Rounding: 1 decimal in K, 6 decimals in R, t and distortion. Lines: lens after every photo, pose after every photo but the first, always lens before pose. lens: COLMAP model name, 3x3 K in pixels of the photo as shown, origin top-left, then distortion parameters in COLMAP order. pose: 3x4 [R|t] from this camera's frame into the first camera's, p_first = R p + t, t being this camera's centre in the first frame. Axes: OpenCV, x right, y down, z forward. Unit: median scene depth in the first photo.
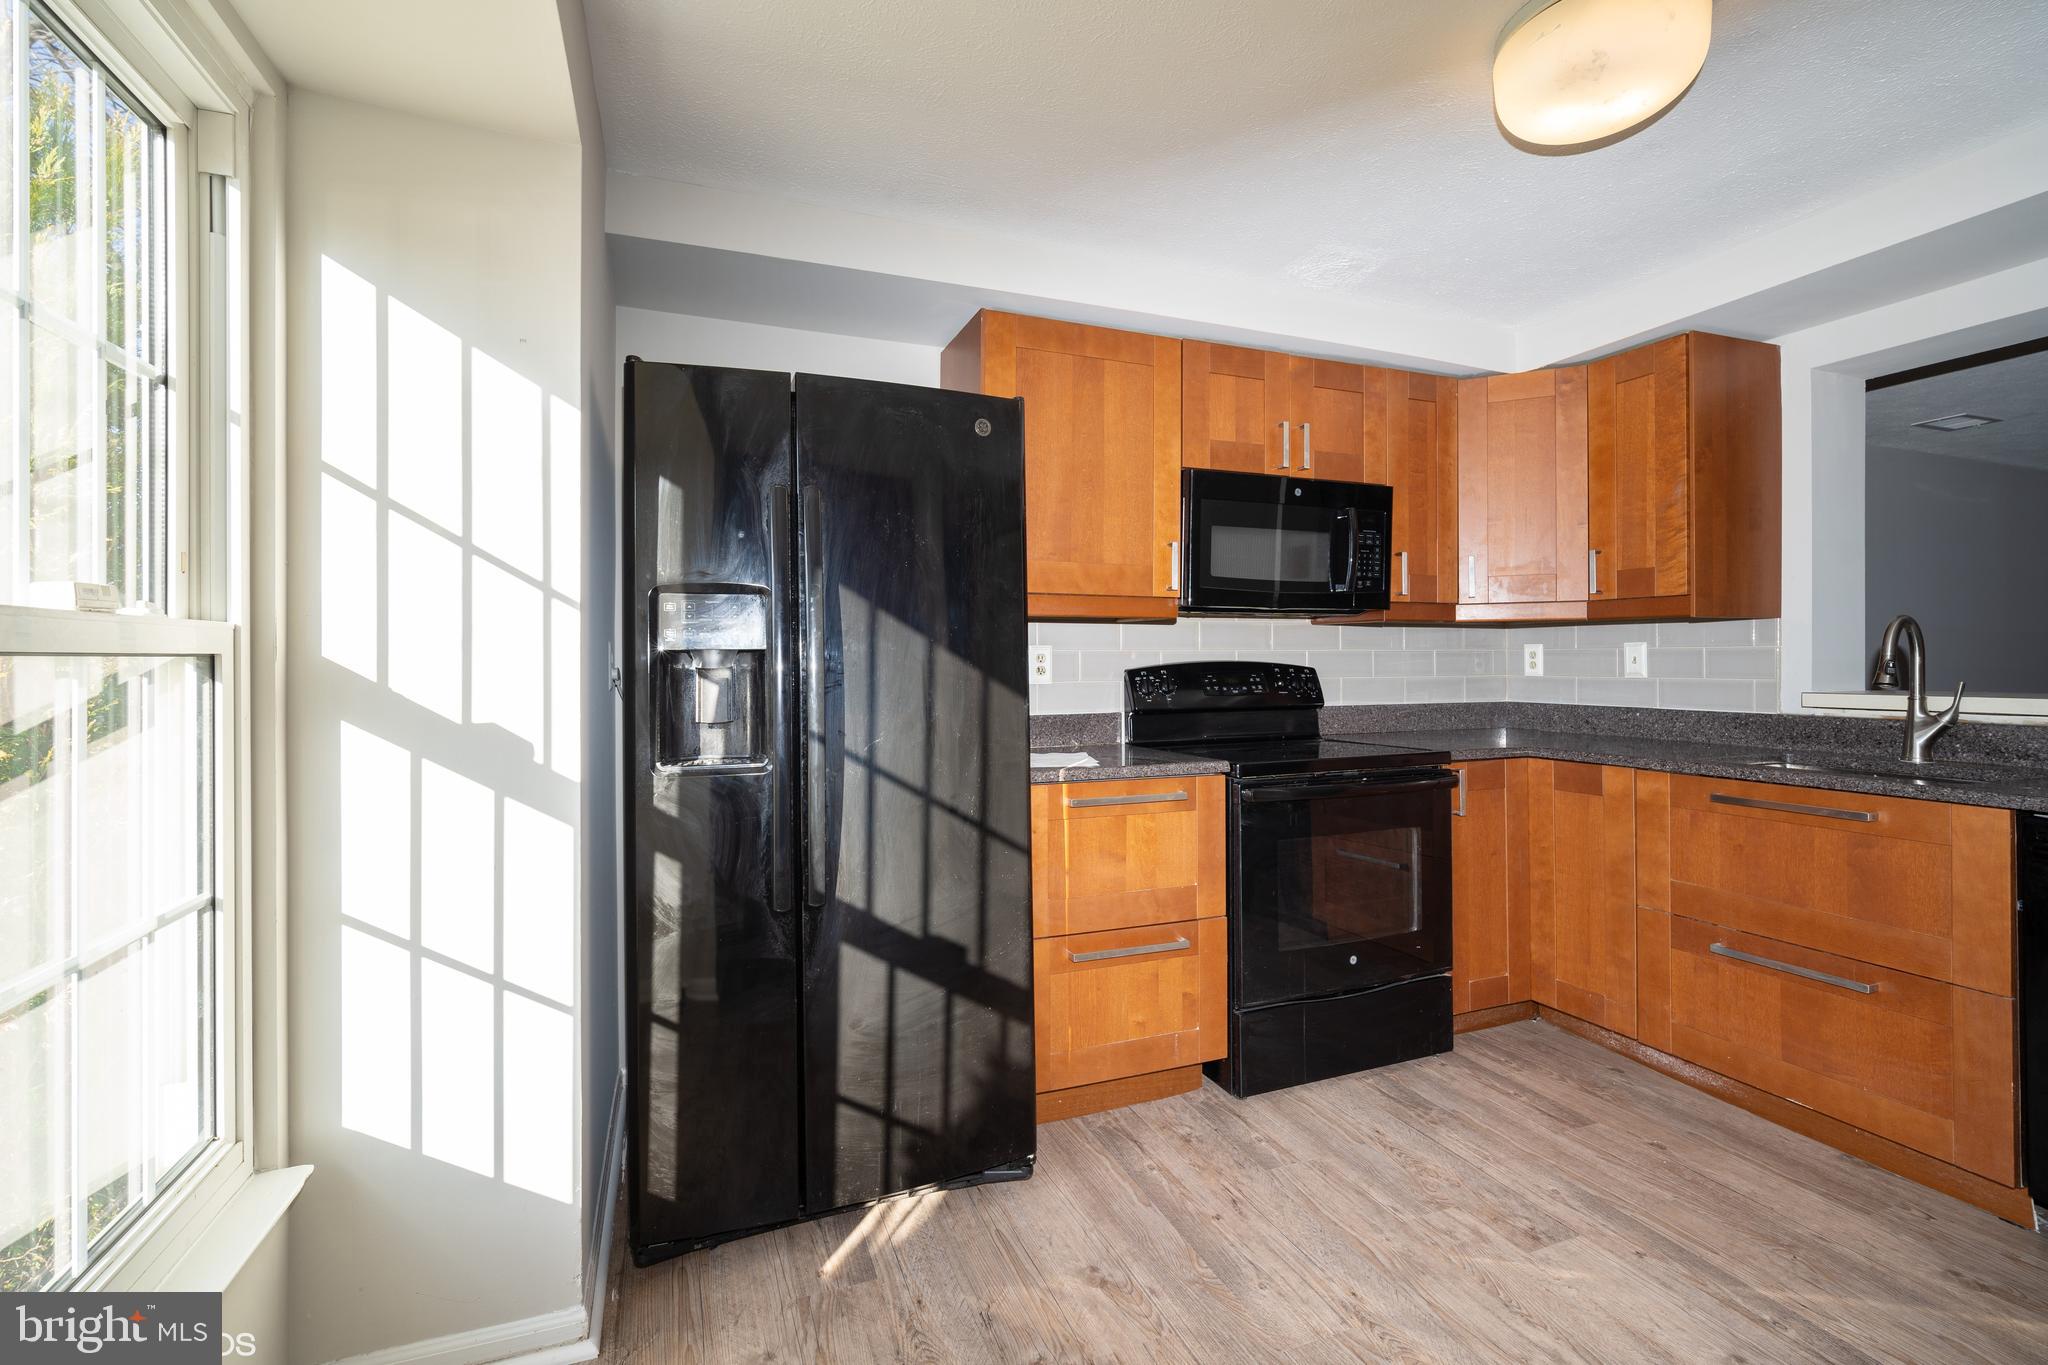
lens RADIAL K [[905.9, 0, 1026.1], [0, 905.9, 661.7], [0, 0, 1]] dist [-0.010194, 0.001234]
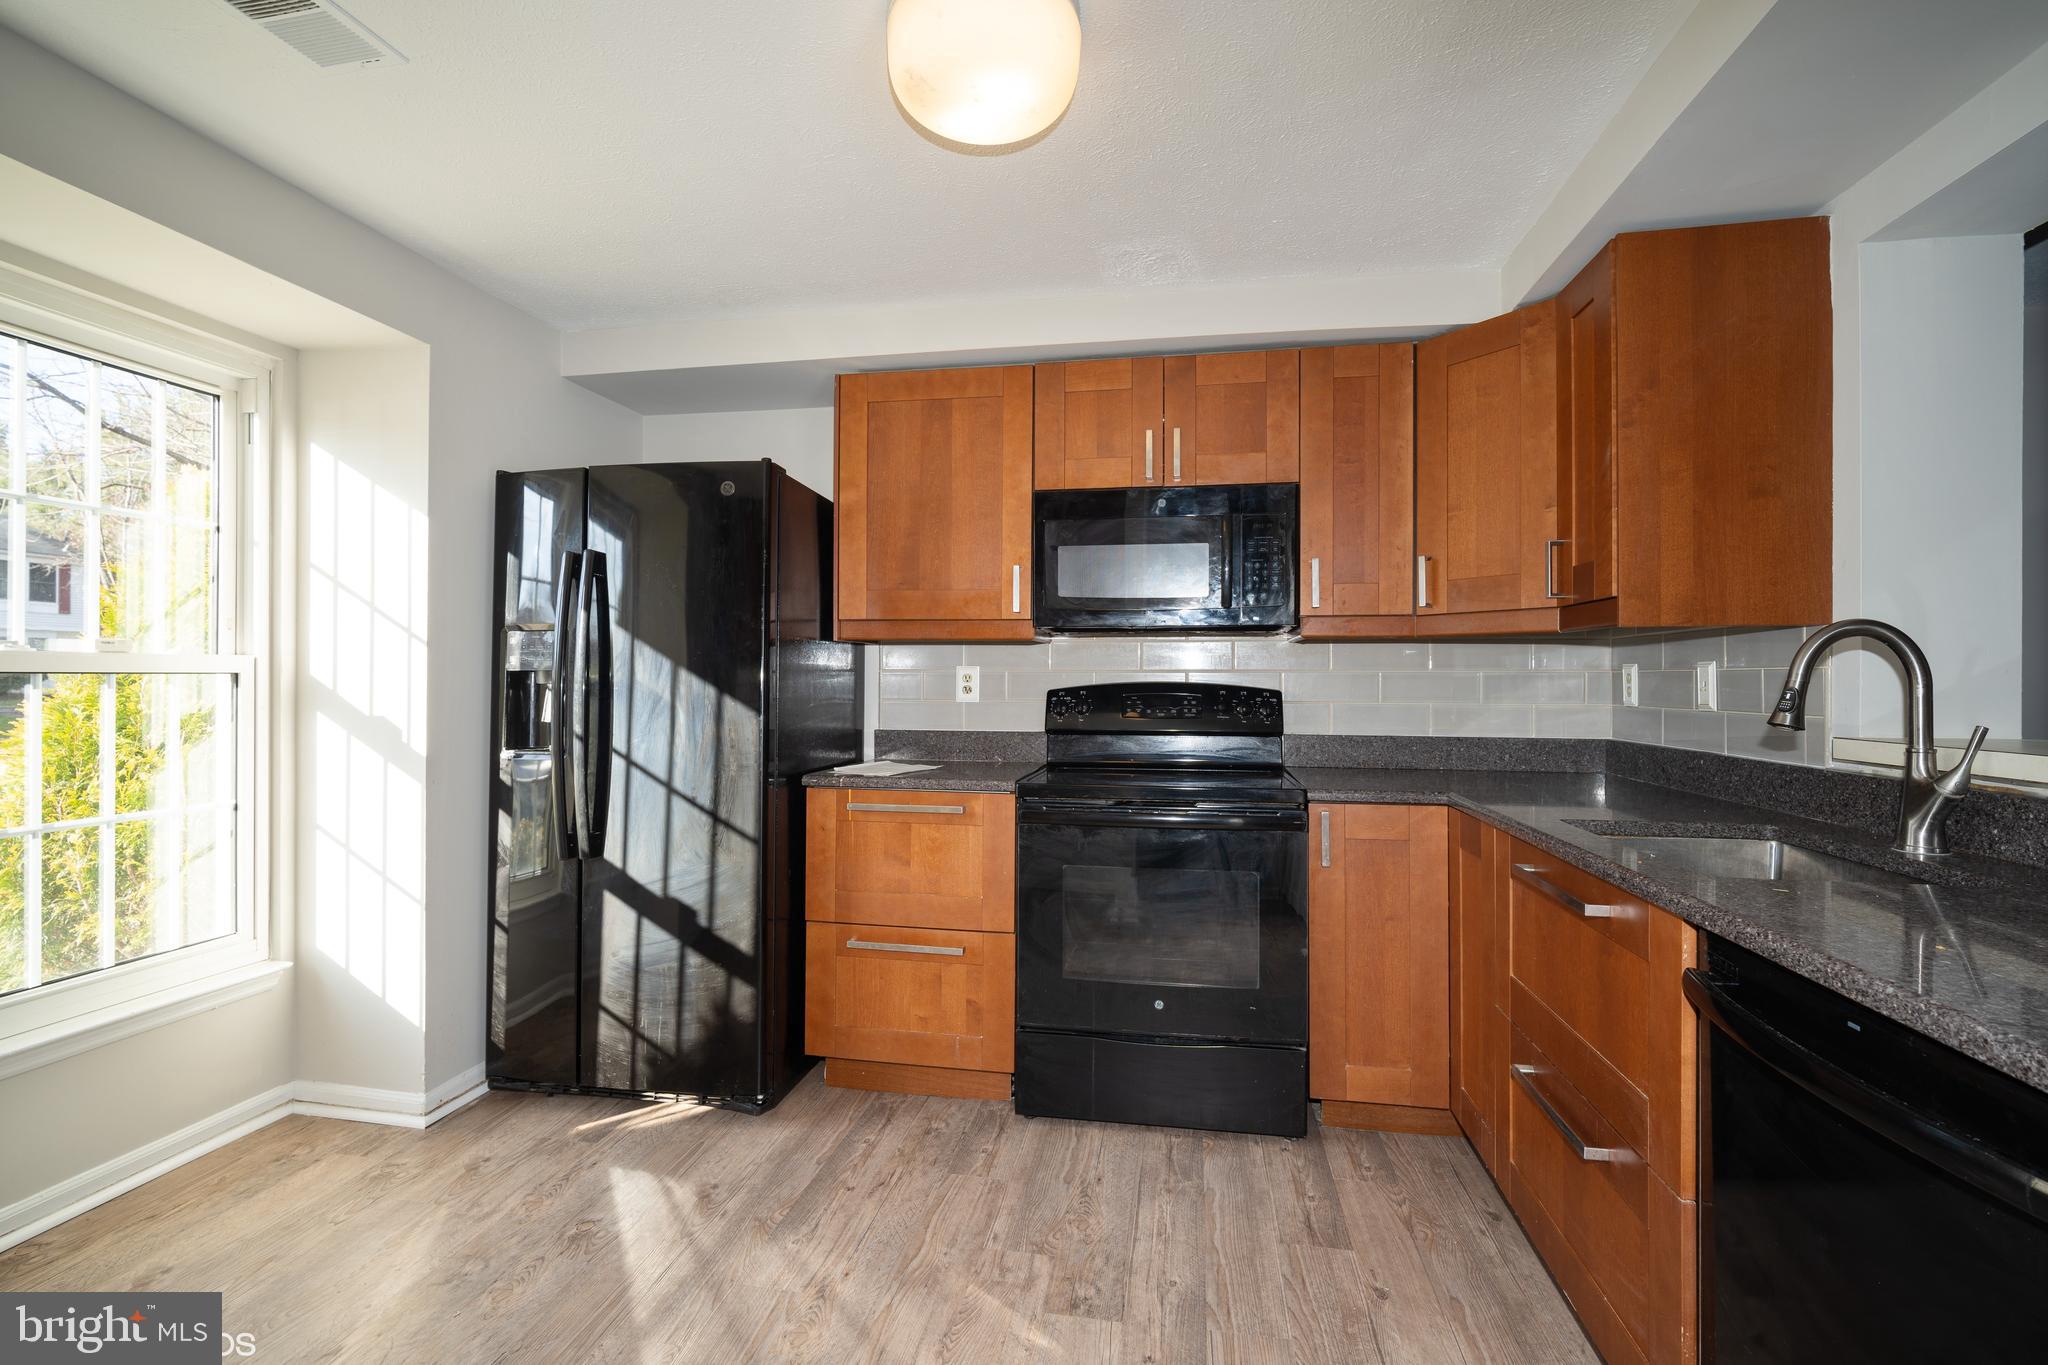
lens RADIAL K [[922.1, 0, 1024.0], [0, 922.1, 682.5], [0, 0, 1]] dist [-0.010891, 0.000408]
pose [[0.851428, 0.008707, -0.524399, 0.801636], [-0.007341, 0.999962, 0.004685, -0.005163], [0.524420, -0.000140, 0.851460, 0.132394]]
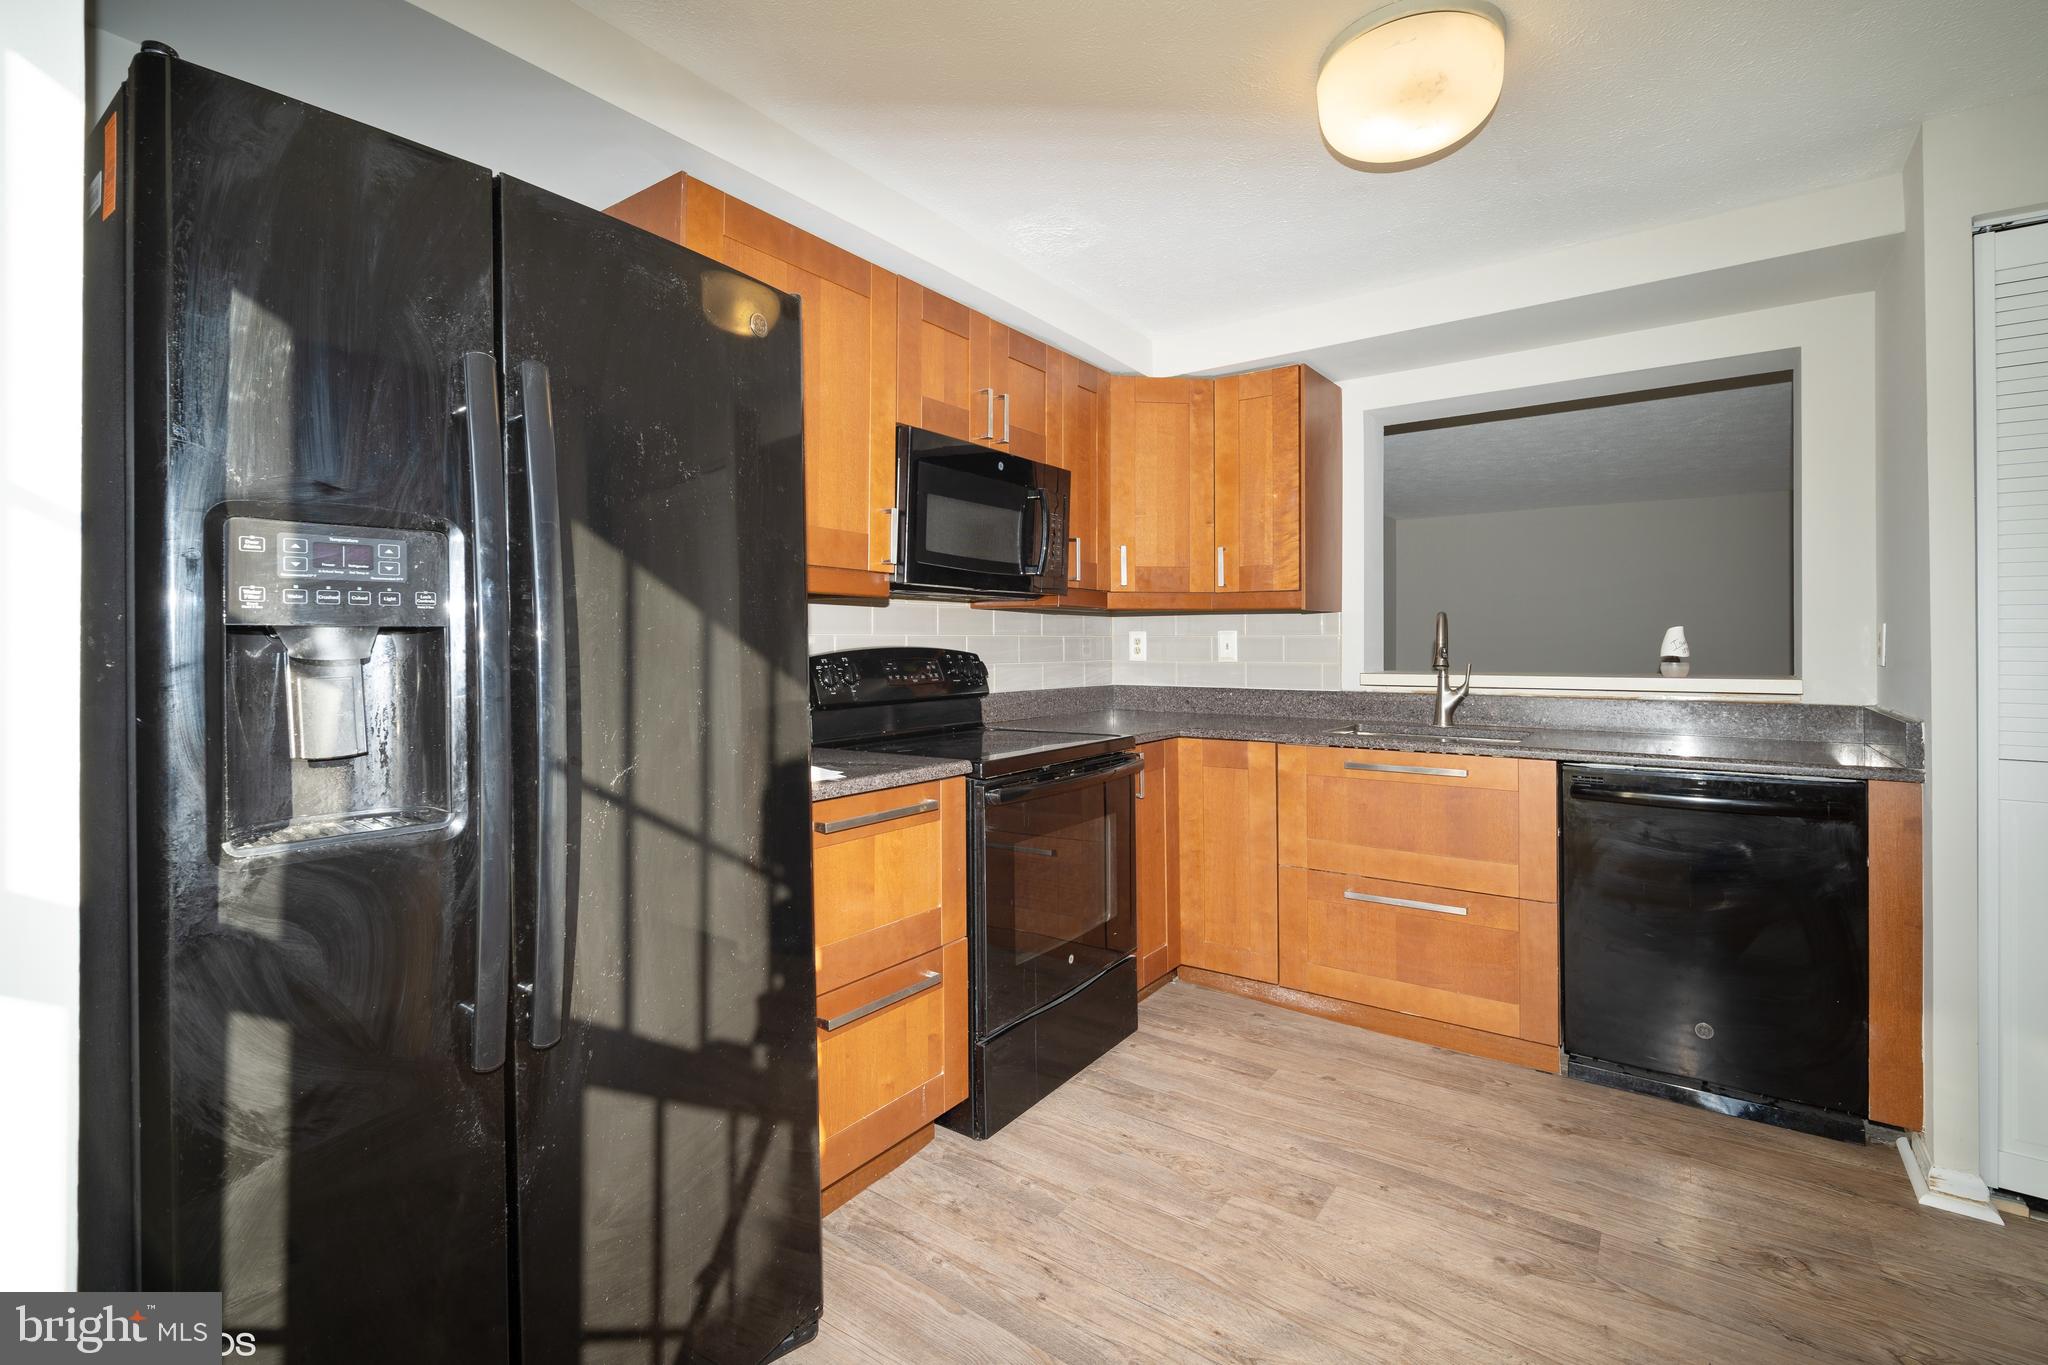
lens RADIAL K [[912.1, 0, 1019.7], [0, 912.1, 640.0], [0, 0, 1]] dist [-0.012638, 0.000452]
pose [[0.840597, 0.005473, 0.541634, -0.226390], [-0.001346, 0.999967, -0.008016, -0.000399], [-0.541660, 0.006009, 0.840576, 0.235350]]
